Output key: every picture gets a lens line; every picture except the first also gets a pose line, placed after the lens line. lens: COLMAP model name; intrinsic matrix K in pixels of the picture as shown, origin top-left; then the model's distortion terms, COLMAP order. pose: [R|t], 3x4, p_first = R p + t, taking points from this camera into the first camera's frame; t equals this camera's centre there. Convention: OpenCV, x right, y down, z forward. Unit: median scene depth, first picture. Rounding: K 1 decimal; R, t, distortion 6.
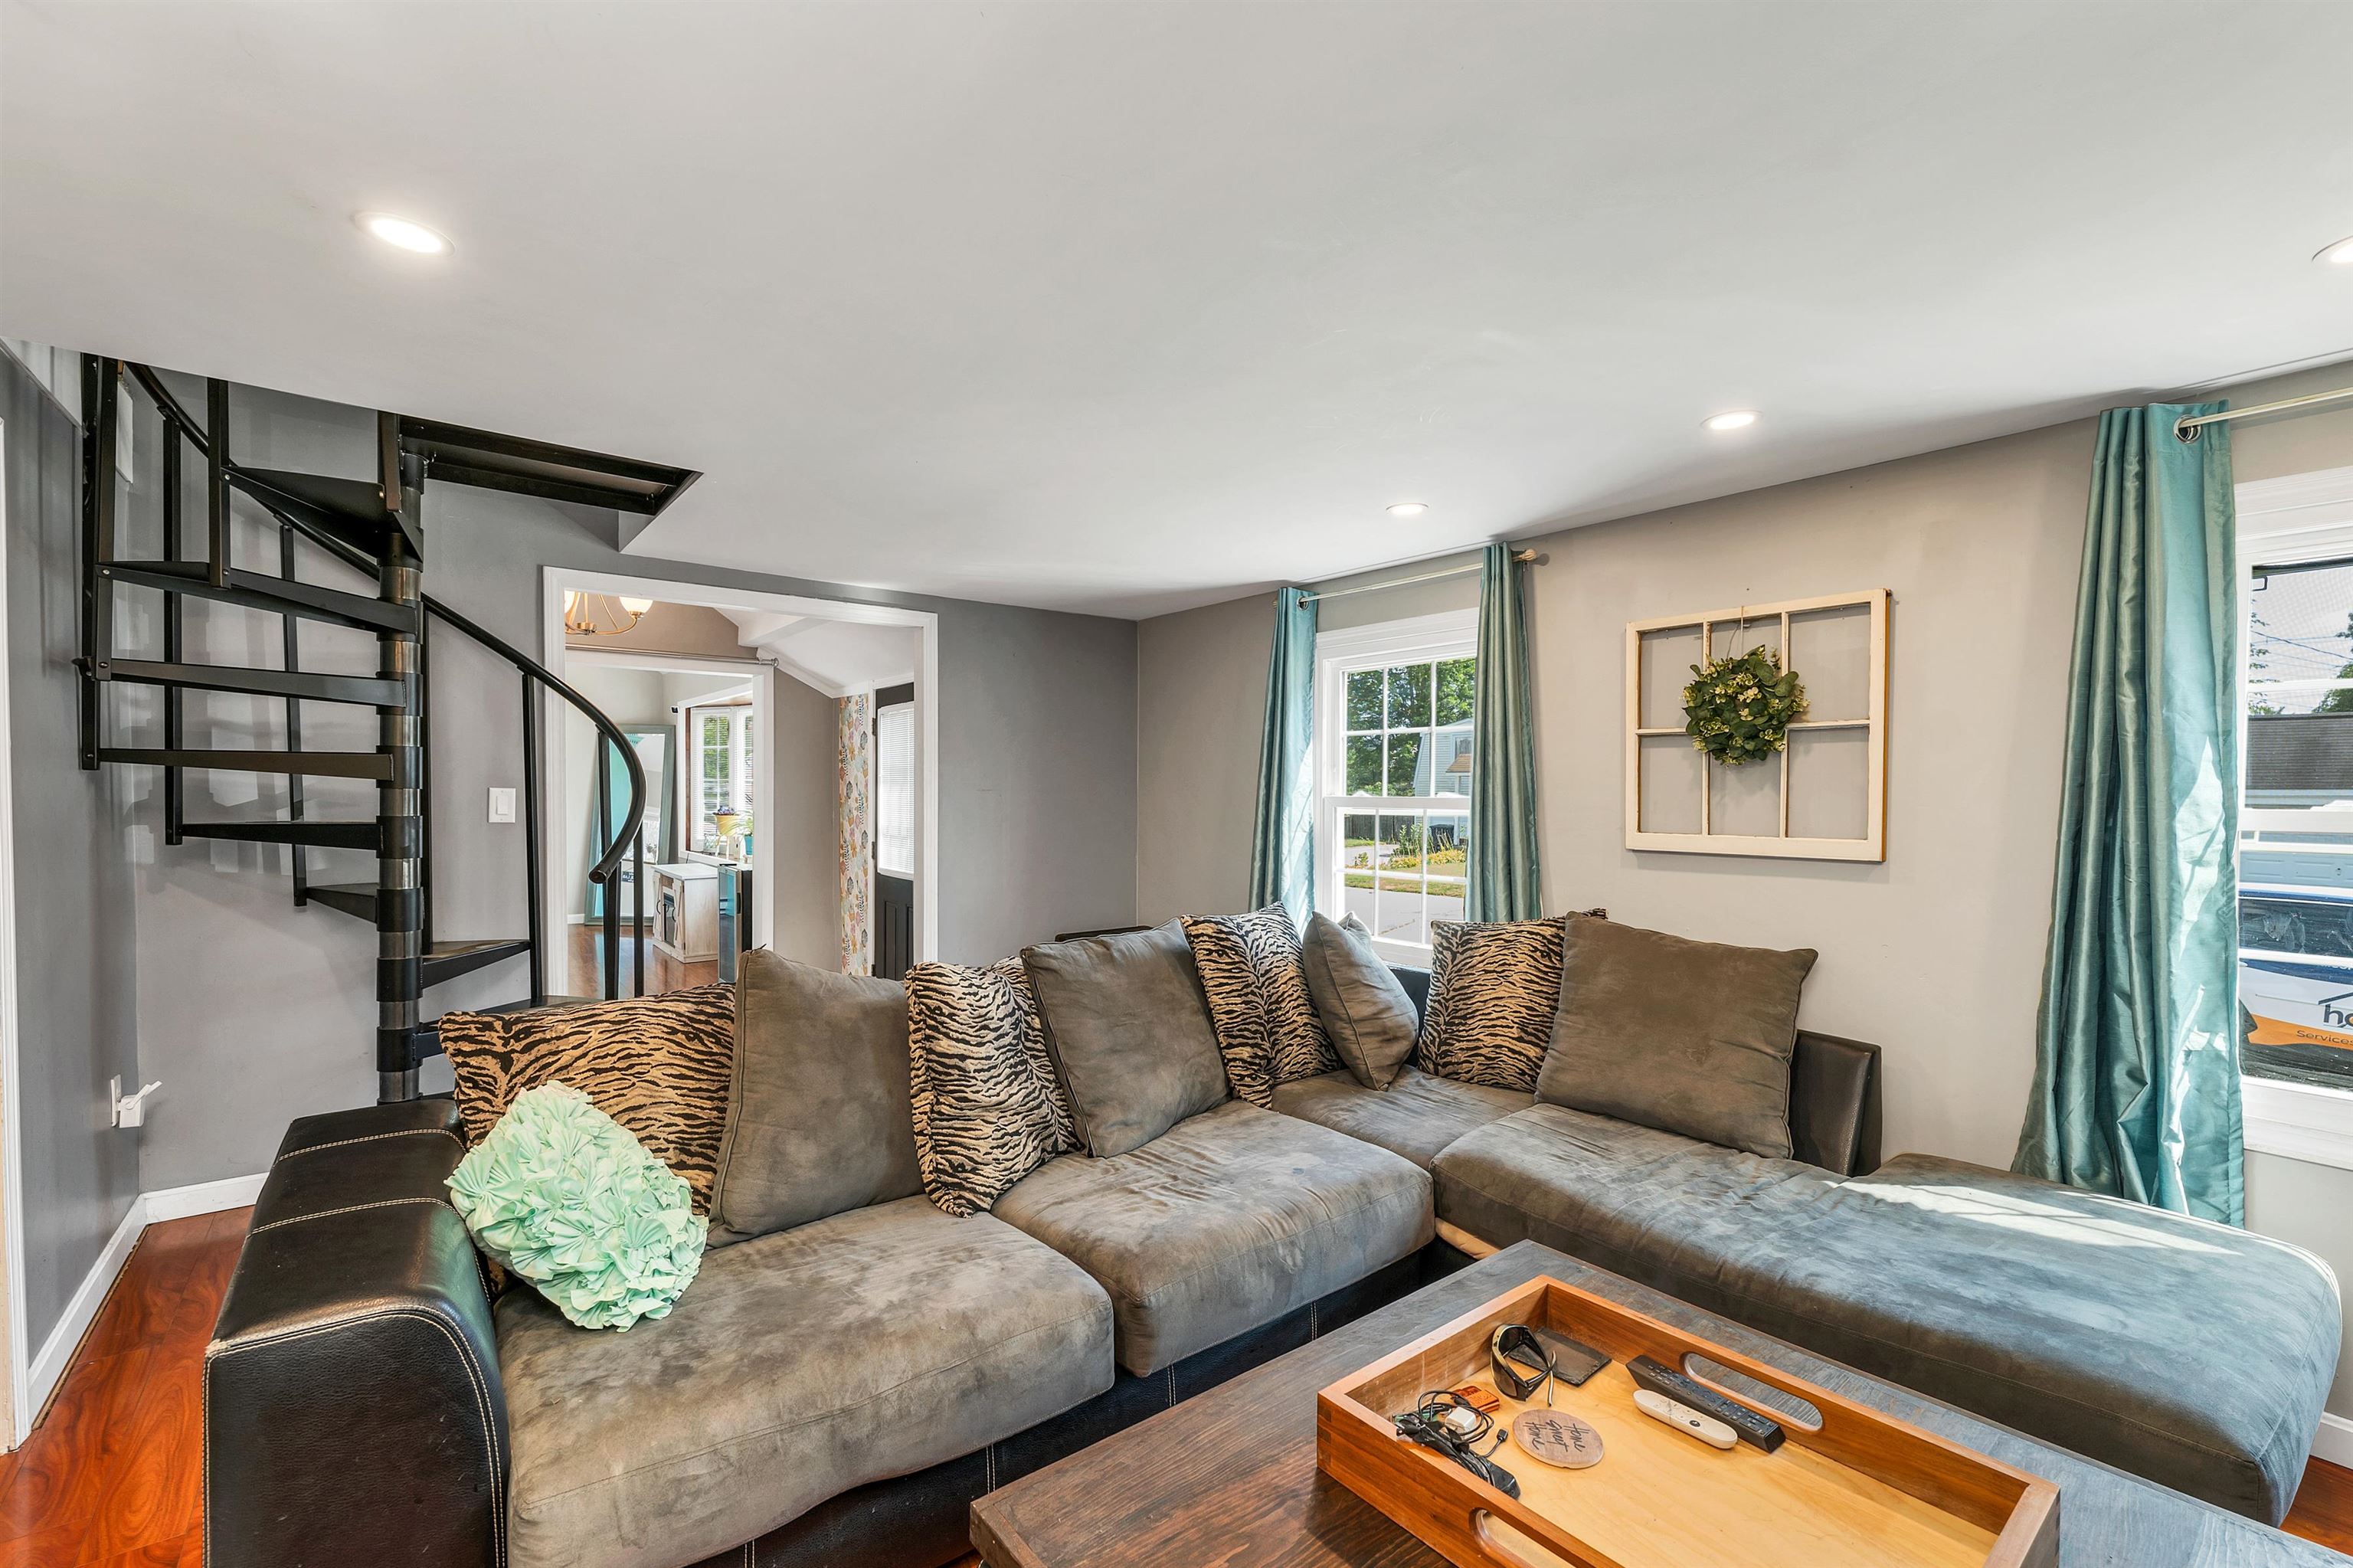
lens RADIAL K [[992.6, 0, 1177.0], [0, 992.6, 778.3], [0, 0, 1]] dist [-0.002793, -0.000063]
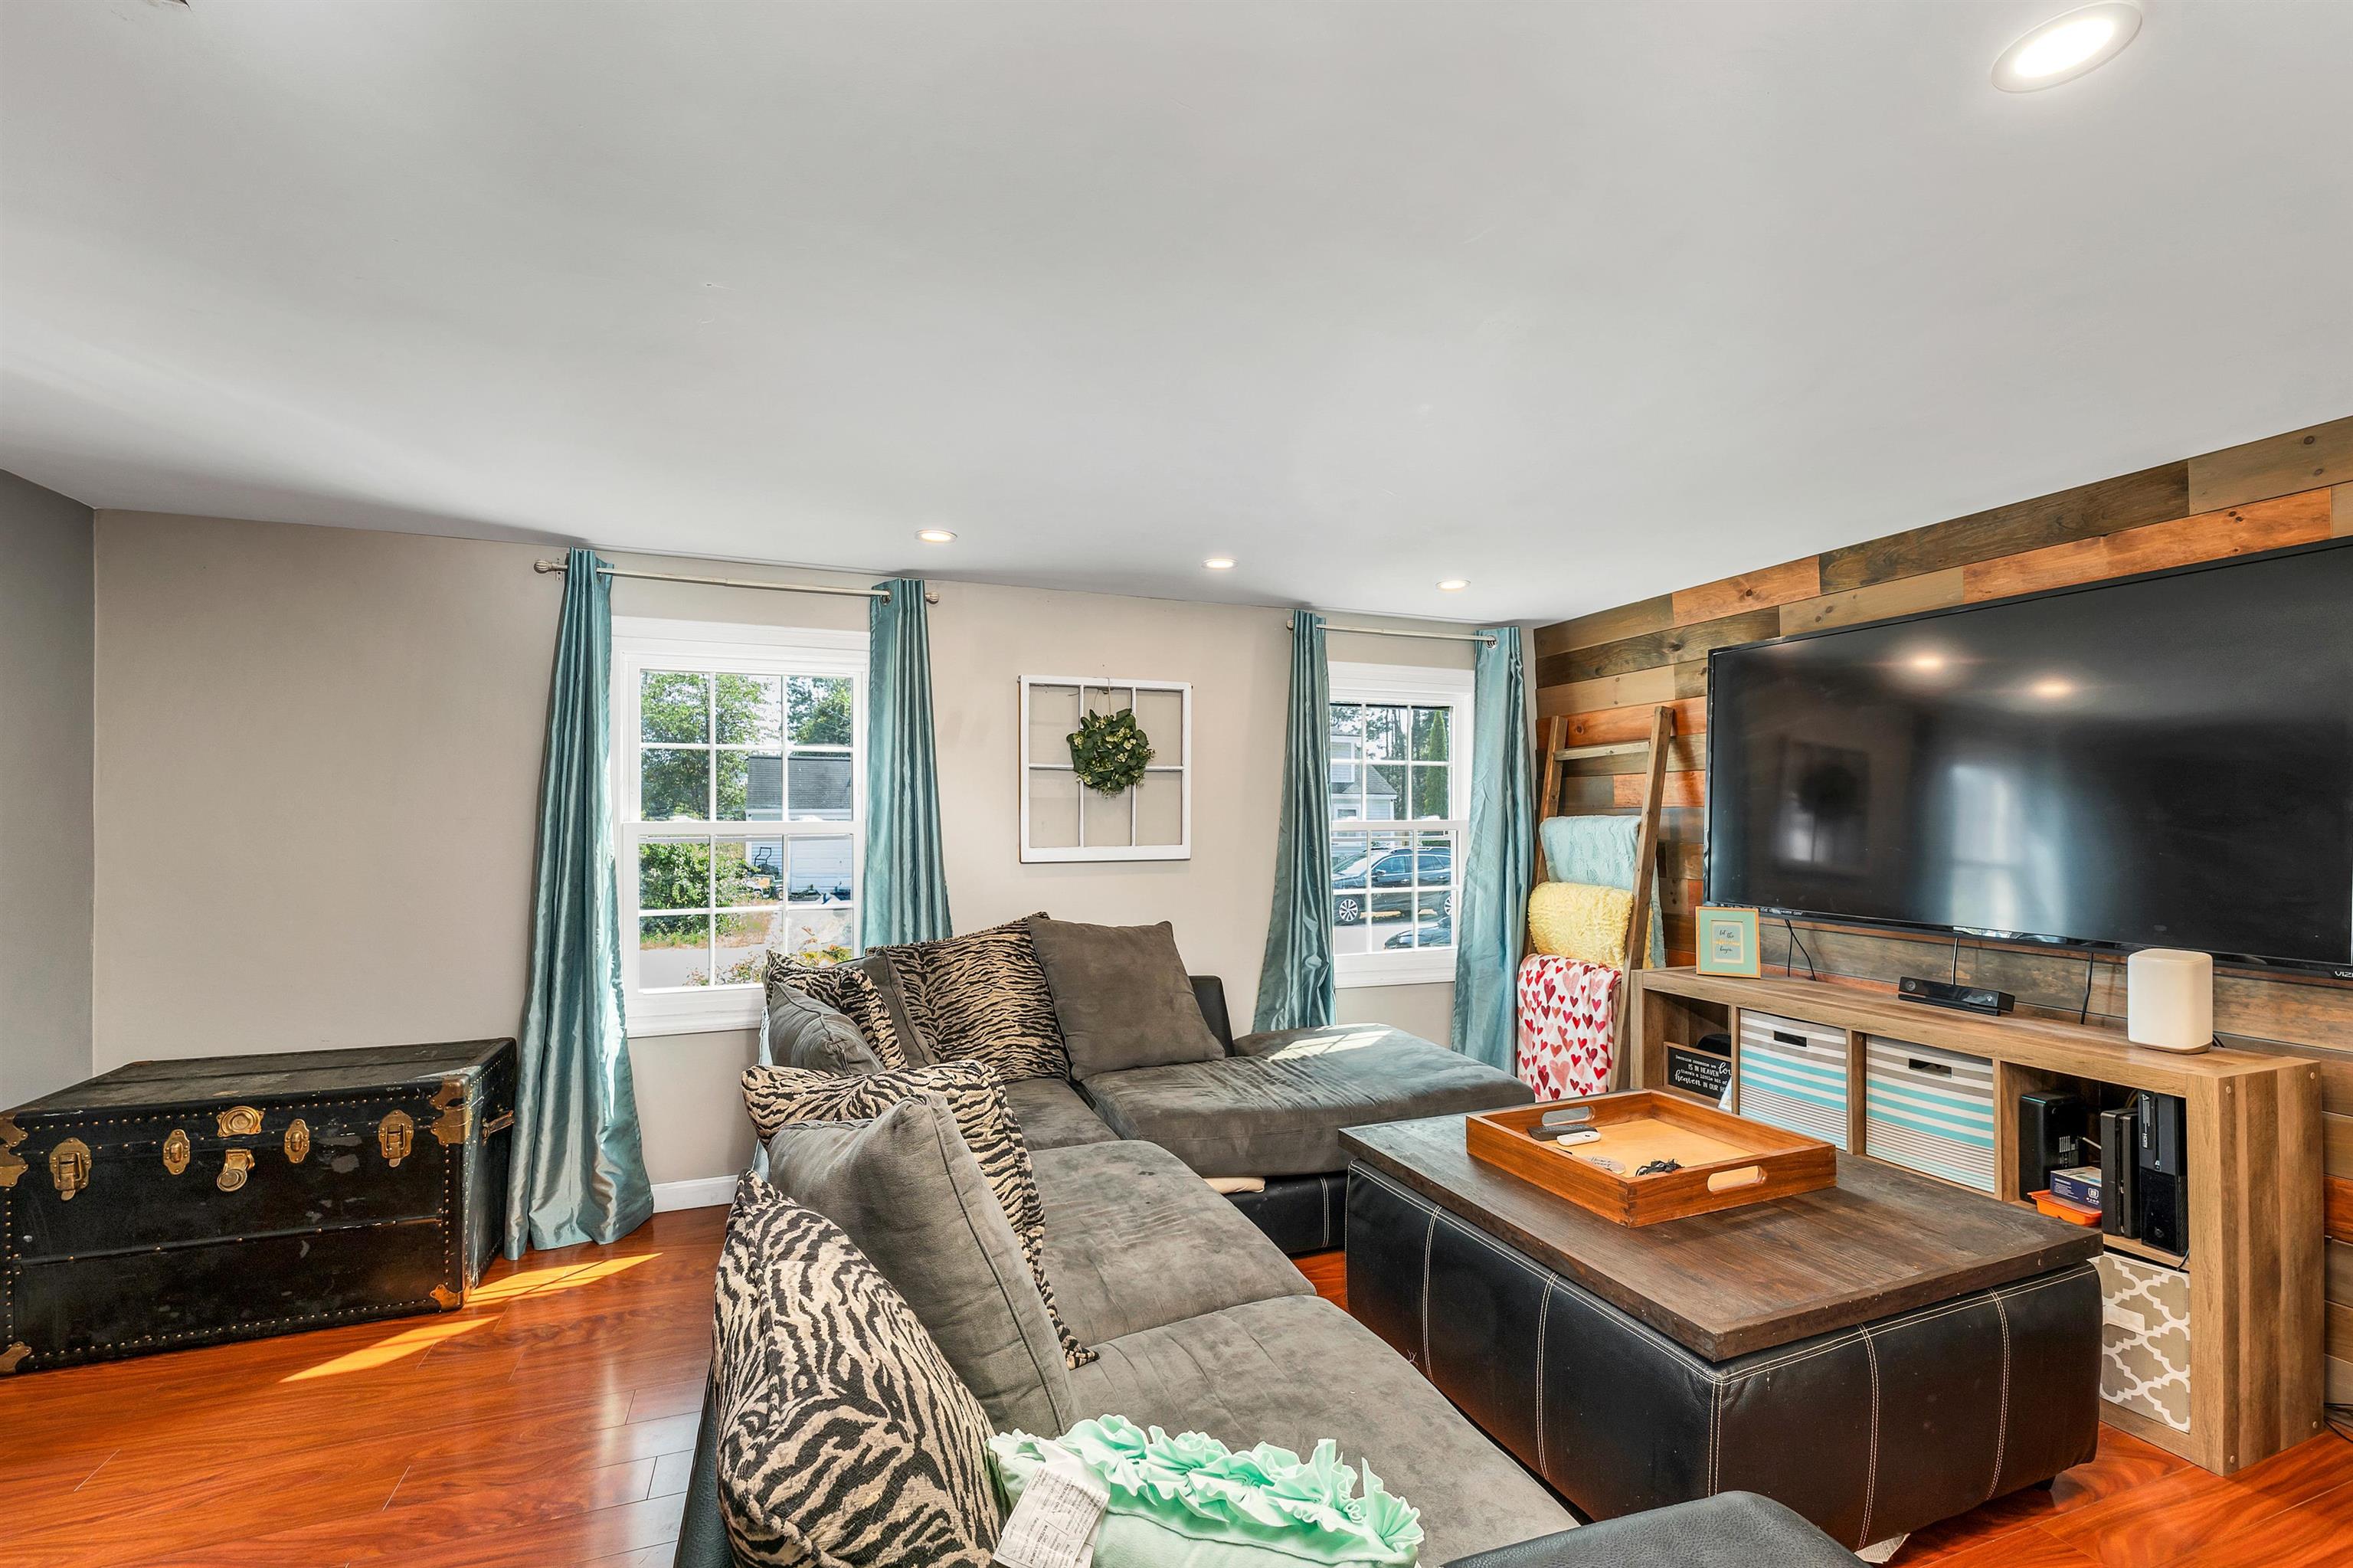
lens RADIAL K [[992.6, 0, 1177.0], [0, 992.6, 778.3], [0, 0, 1]] dist [-0.002793, -0.000063]
pose [[0.296464, 0.028049, 0.954632, -0.761729], [-0.011681, 0.999600, -0.025742, -0.001621], [-0.954973, -0.003520, 0.296673, 0.552199]]
